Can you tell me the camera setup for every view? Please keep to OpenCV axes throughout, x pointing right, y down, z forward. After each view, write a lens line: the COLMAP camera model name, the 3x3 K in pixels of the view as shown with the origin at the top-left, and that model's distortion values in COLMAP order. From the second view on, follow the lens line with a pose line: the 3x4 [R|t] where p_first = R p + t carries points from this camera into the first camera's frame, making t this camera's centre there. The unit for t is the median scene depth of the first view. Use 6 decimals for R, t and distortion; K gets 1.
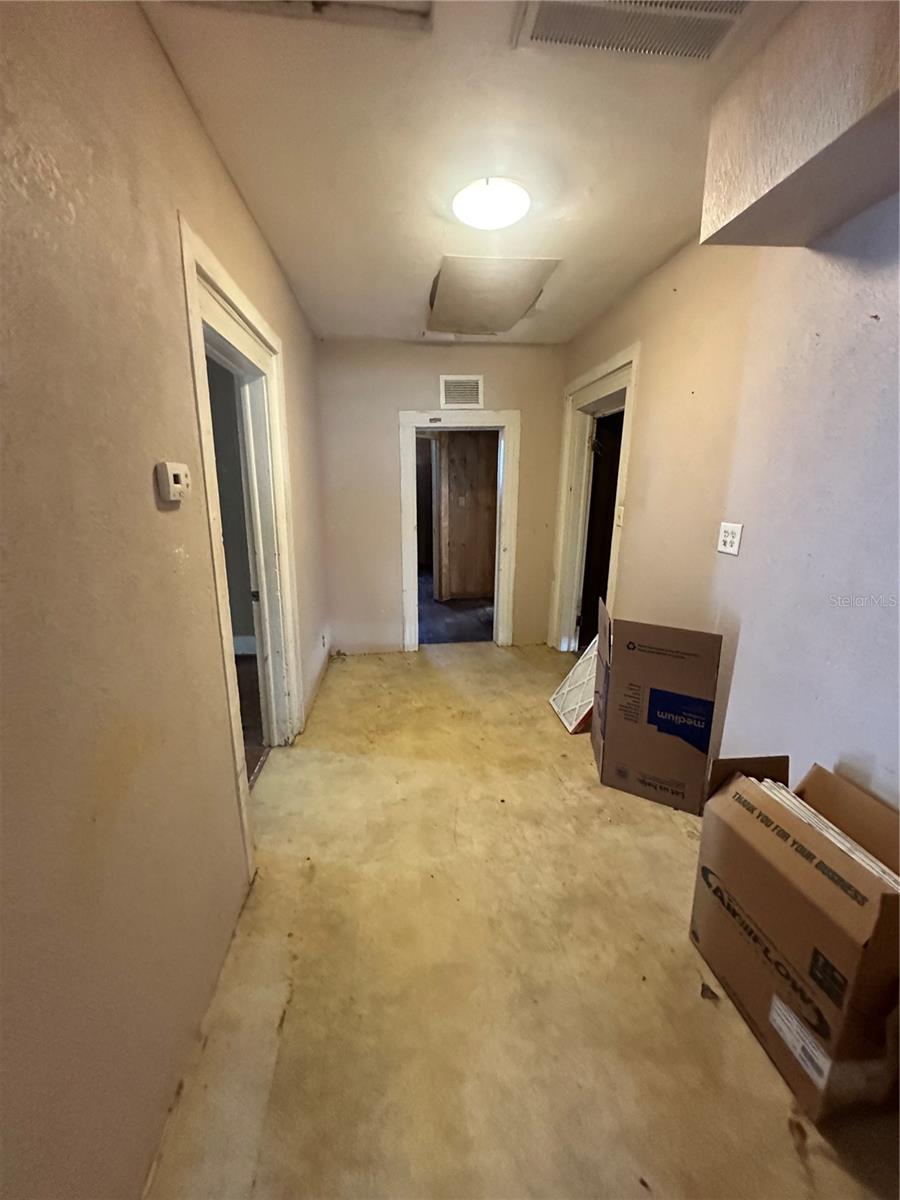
lens RADIAL K [[477.9, 0, 448.7], [0, 477.9, 597.1], [0, 0, 1]] dist [0.001800, -0.000071]
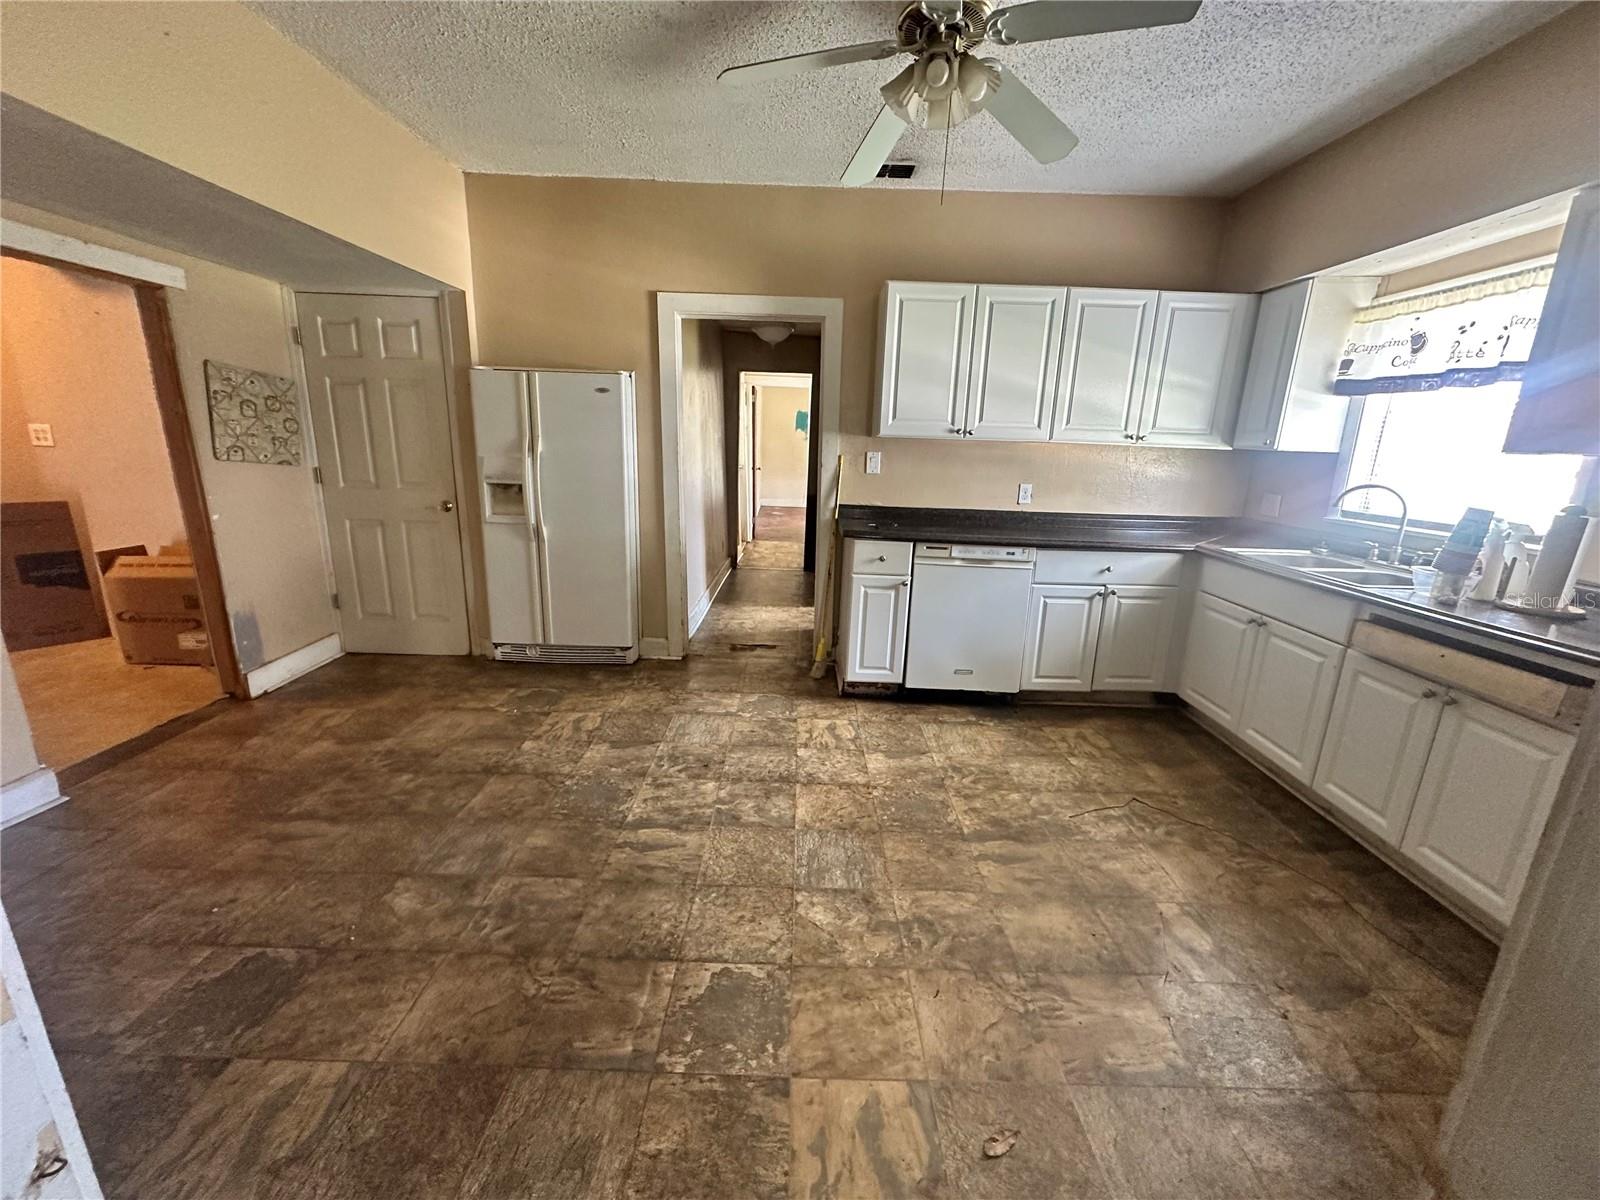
lens RADIAL K [[637.2, 0, 811.6], [0, 637.2, 598.7], [0, 0, 1]] dist [0.001800, -0.000071]
pose [[0.108729, -0.244286, 0.963588, -1.126571], [0.194048, 0.955903, 0.220442, 0.373028], [-0.974948, 0.163014, 0.151338, -1.455880]]
